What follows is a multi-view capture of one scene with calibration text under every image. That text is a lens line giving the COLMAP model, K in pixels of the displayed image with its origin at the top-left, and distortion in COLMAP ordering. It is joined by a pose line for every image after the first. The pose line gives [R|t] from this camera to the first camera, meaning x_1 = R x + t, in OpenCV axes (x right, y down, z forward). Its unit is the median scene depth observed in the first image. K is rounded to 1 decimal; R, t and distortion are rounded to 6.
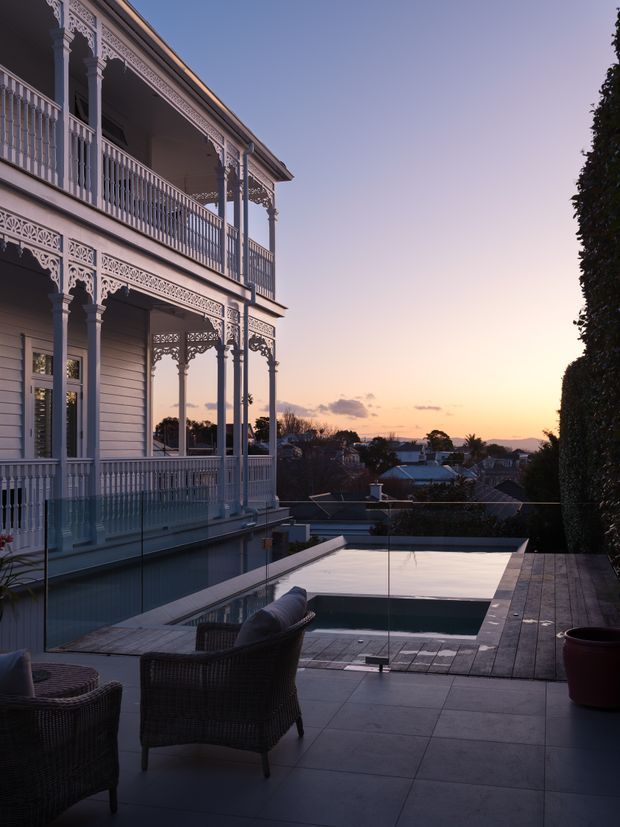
lens RADIAL K [[860.2, 0, 310.0], [0, 860.2, 413.5], [0, 0, 1]] dist [0.017728, 0.000806]
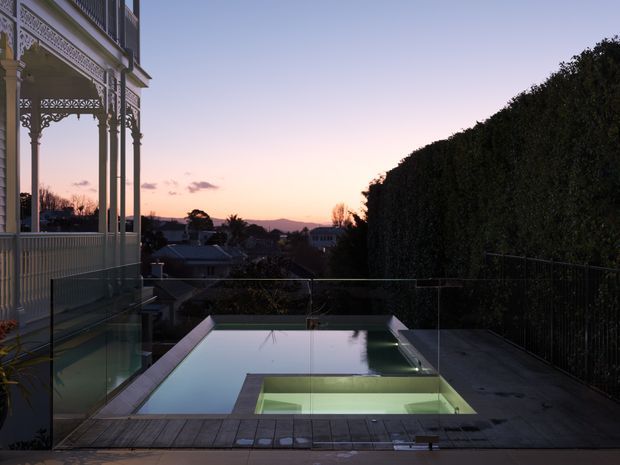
lens RADIAL K [[861.3, 0, 310.0], [0, 861.3, 232.5], [0, 0, 1]] dist [-0.015646, 0.002533]
pose [[0.959463, 0.010363, 0.281646, -0.123880], [-0.023301, 0.998819, 0.042626, 0.003192], [-0.280871, -0.047461, 0.958571, 0.034573]]
